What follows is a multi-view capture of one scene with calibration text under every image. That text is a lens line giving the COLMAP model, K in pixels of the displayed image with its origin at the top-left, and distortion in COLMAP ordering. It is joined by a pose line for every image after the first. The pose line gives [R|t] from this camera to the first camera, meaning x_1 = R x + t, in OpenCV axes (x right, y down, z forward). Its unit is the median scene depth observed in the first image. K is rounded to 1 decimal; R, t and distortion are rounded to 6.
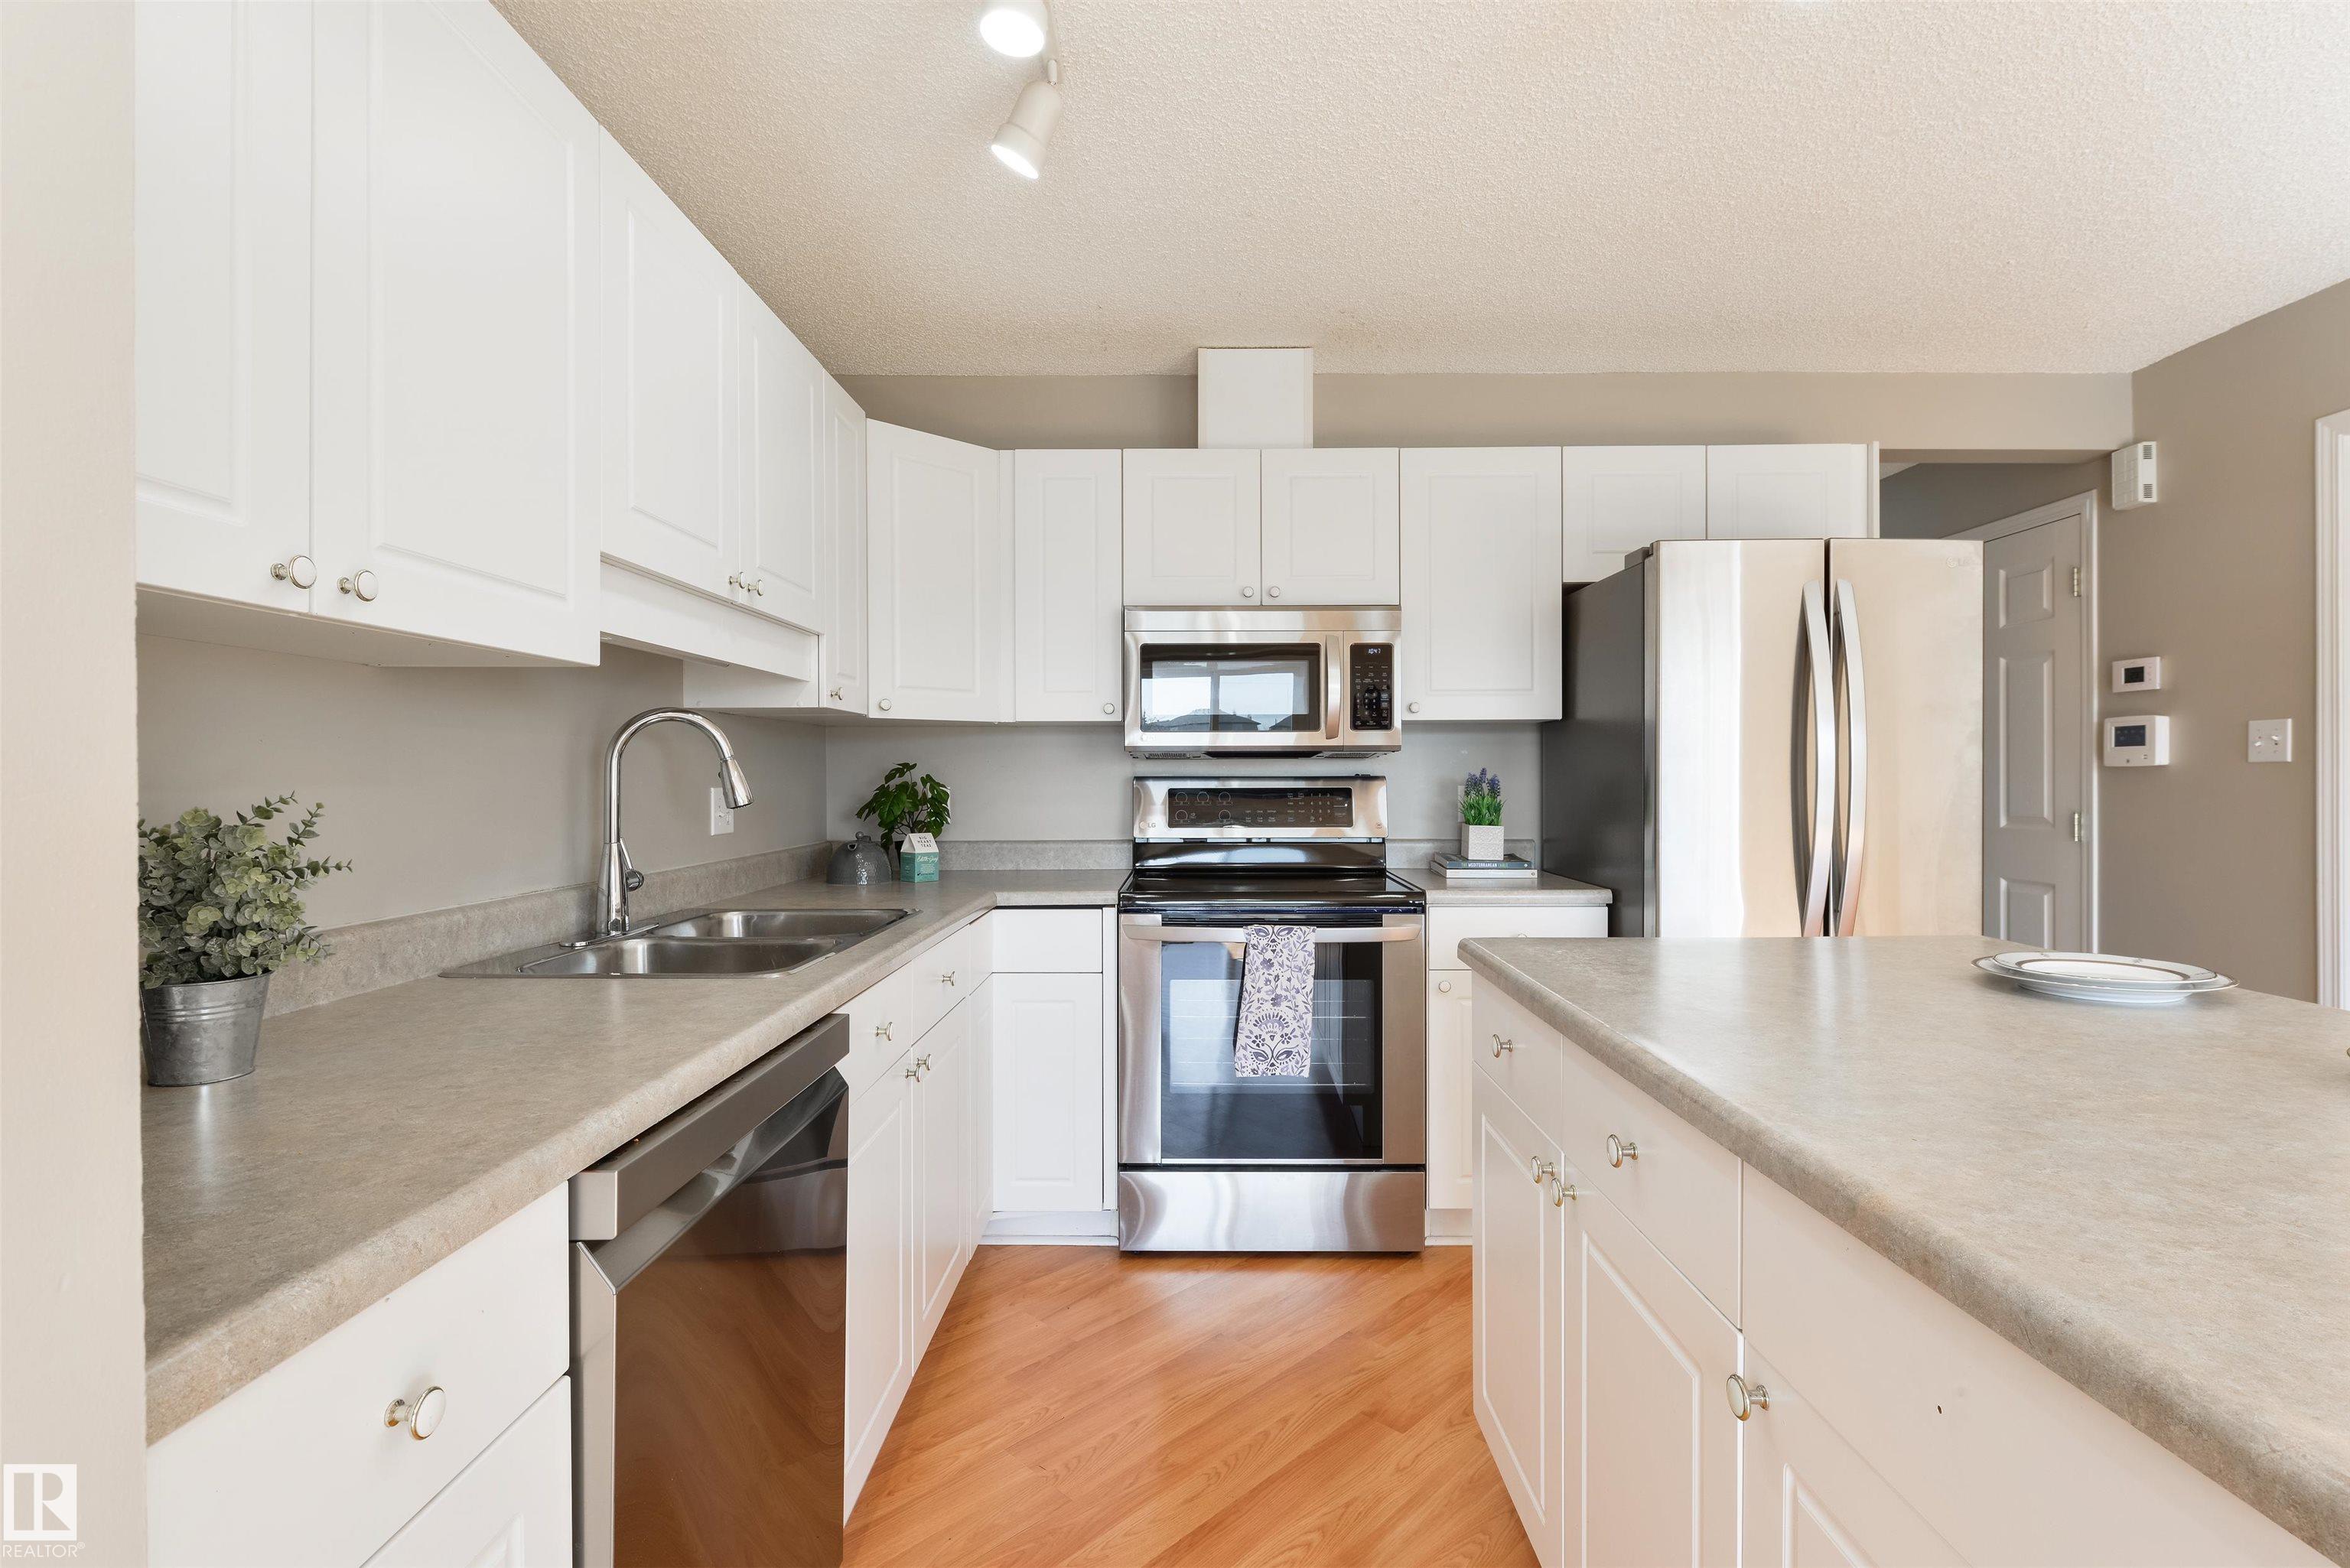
lens RADIAL K [[1091.2, 0, 1184.3], [0, 1091.2, 777.2], [0, 0, 1]] dist [-0.000052, -0.000435]
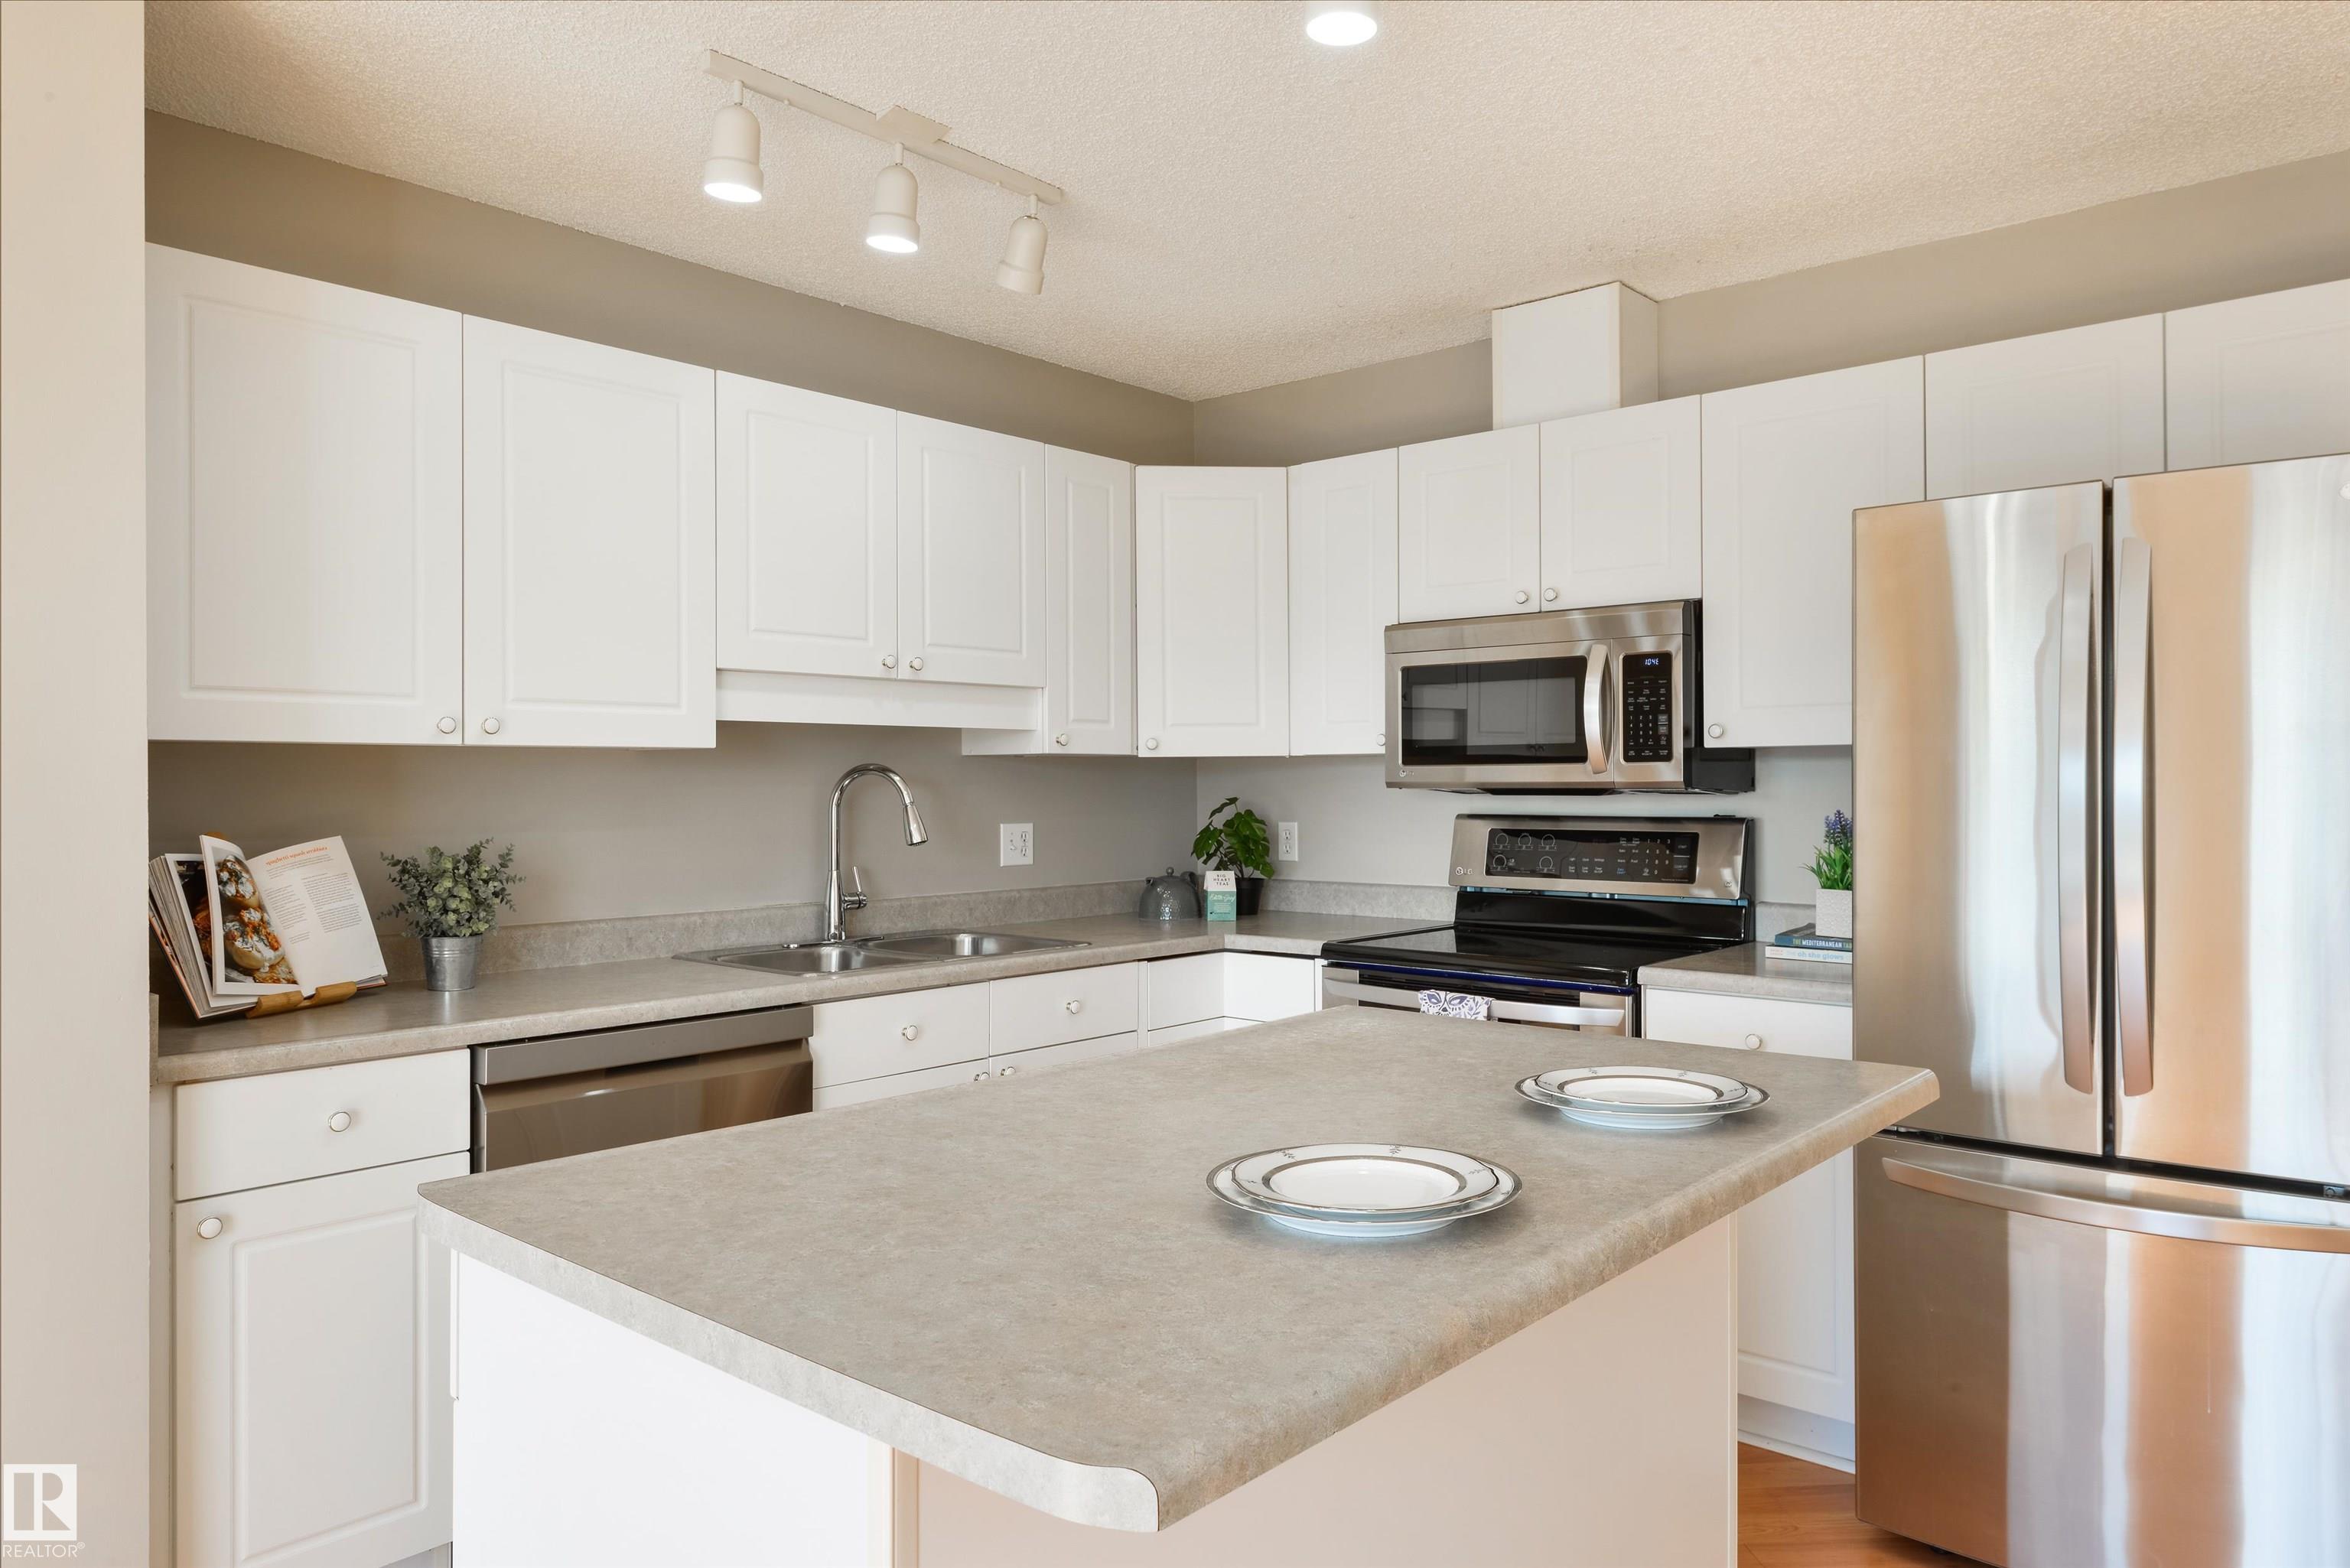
lens RADIAL K [[1526.5, 0, 1170.6], [0, 1526.5, 780.6], [0, 0, 1]] dist [-0.008338, 0.008113]
pose [[0.754077, -0.001617, -0.656784, 0.634614], [0.001267, 0.999999, -0.001007, -0.029050], [0.656785, -0.000073, 0.754078, -0.062356]]
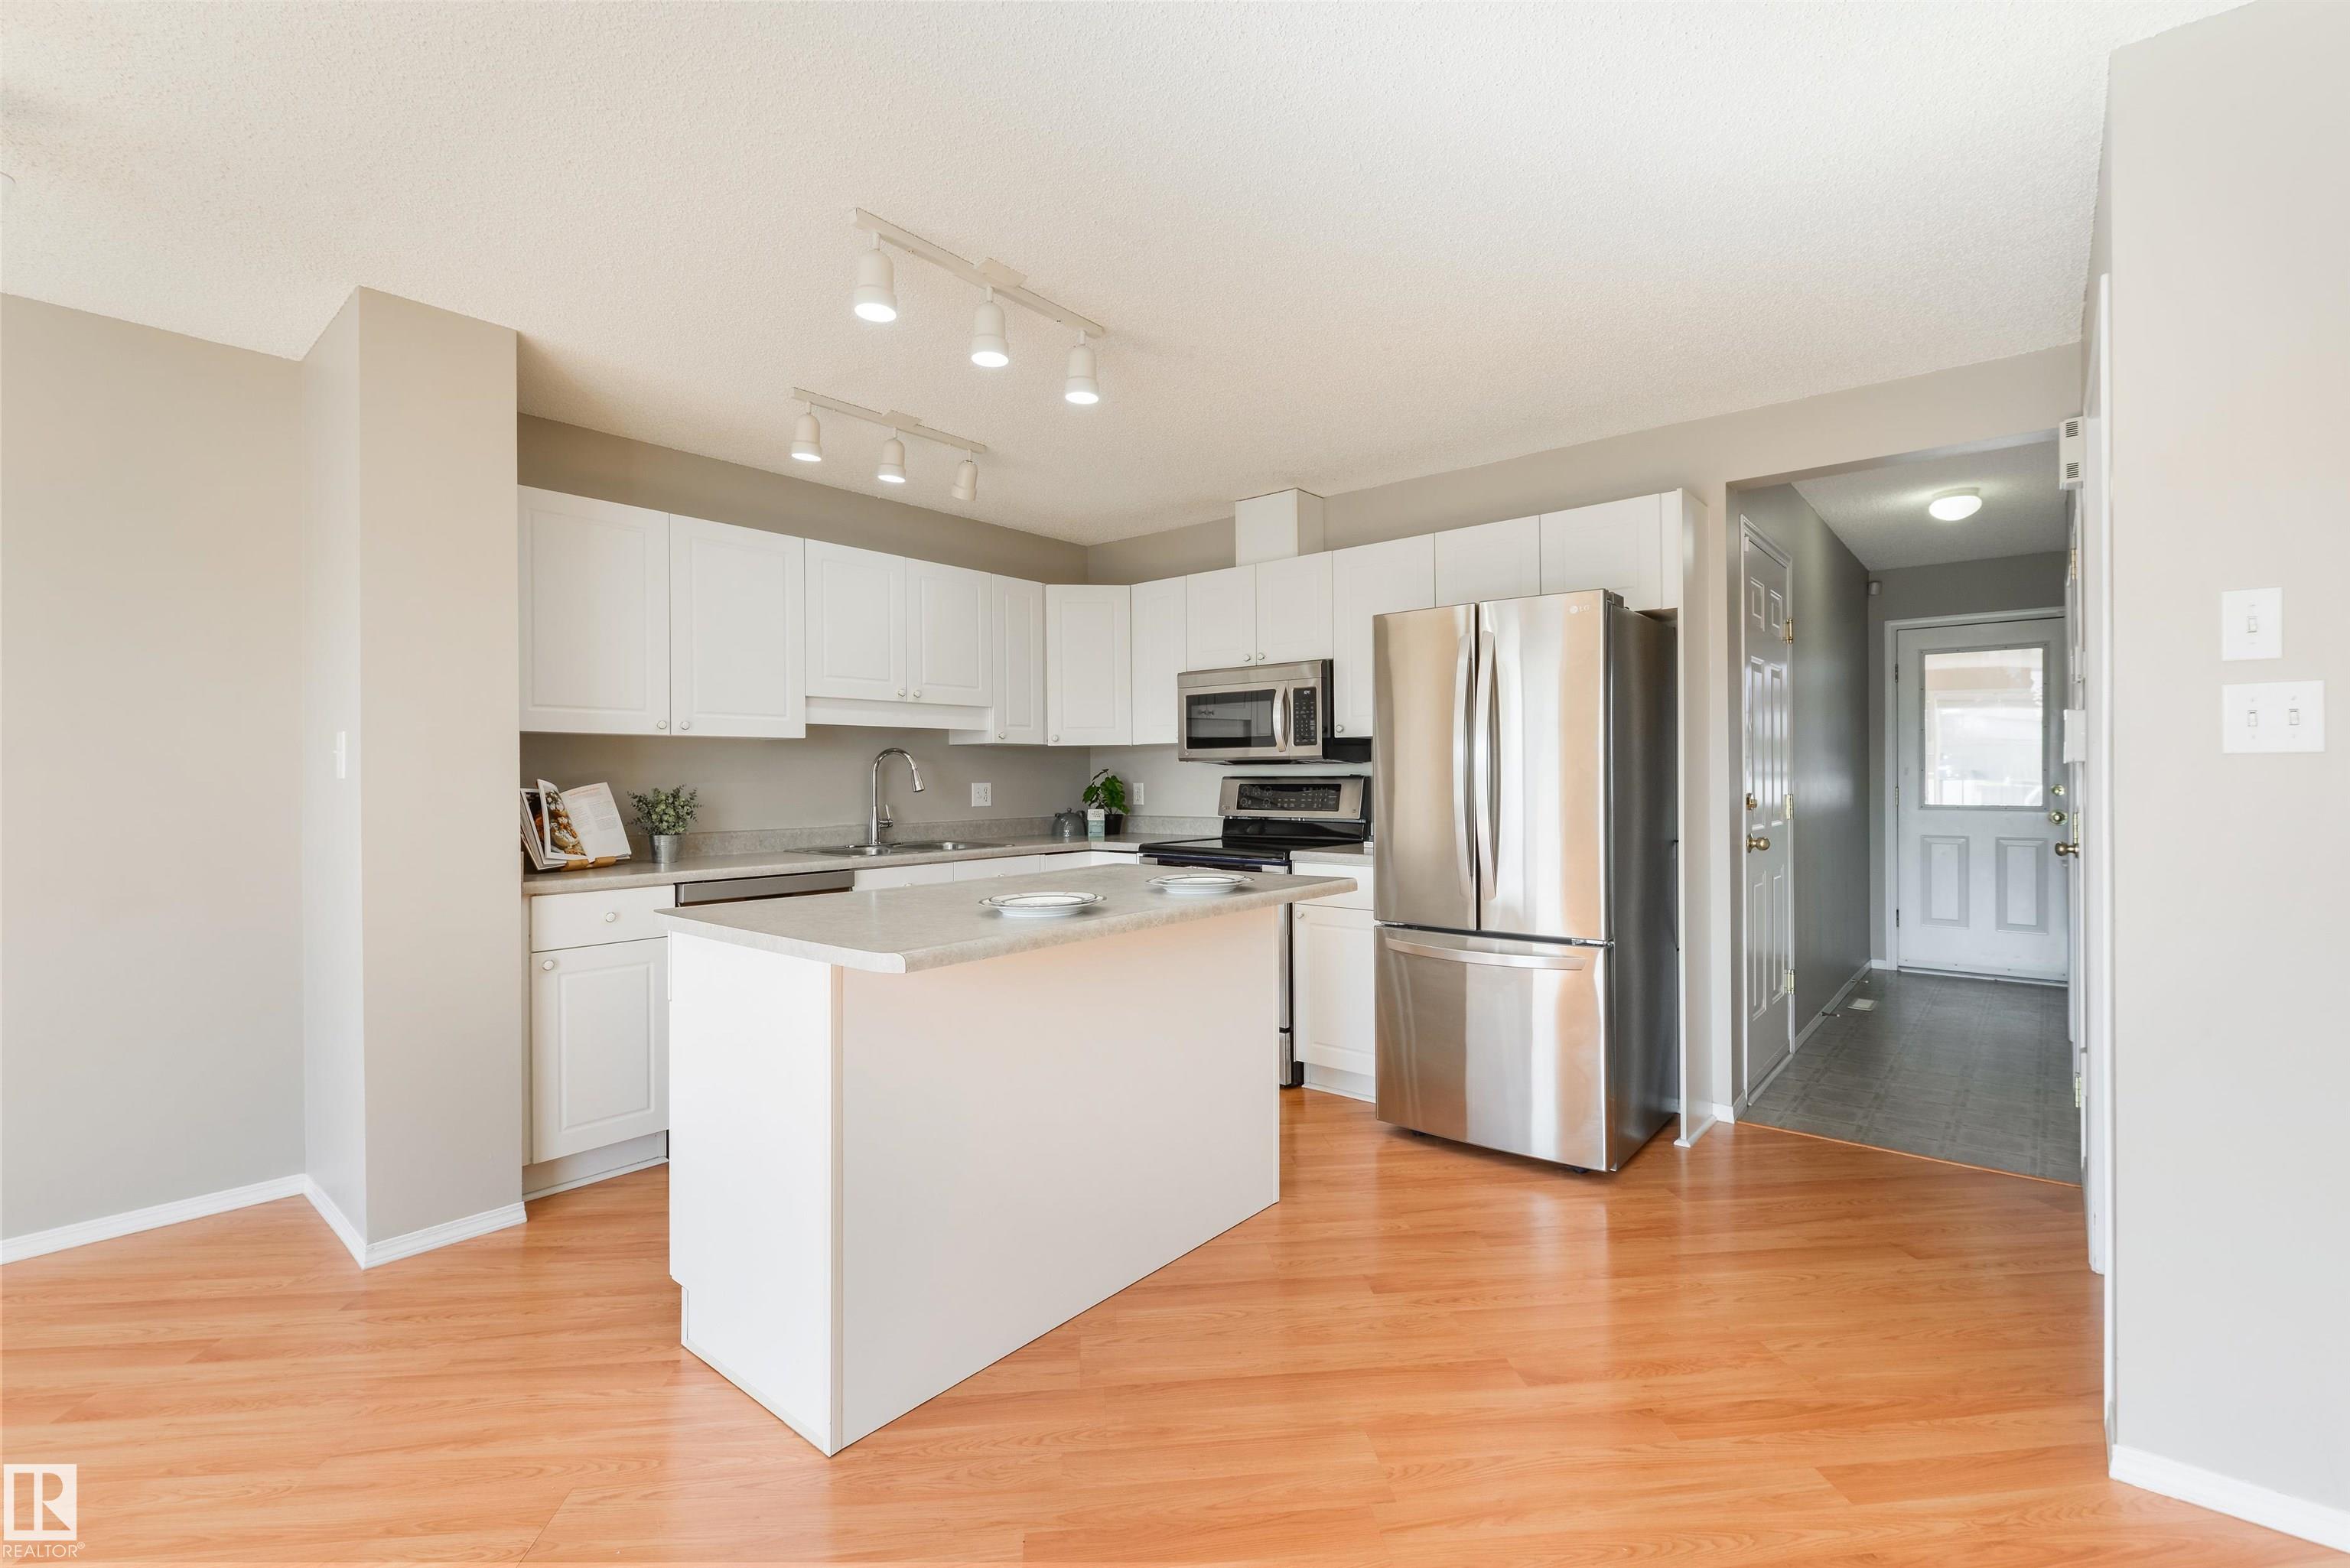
lens RADIAL K [[1027.3, 0, 1168.3], [0, 1027.3, 775.4], [0, 0, 1]] dist [0.007914, -0.003515]
pose [[0.766344, -0.003781, -0.642419, 0.927377], [0.004185, 0.999991, -0.000893, -0.001885], [0.642417, -0.002004, 0.766353, -0.197561]]
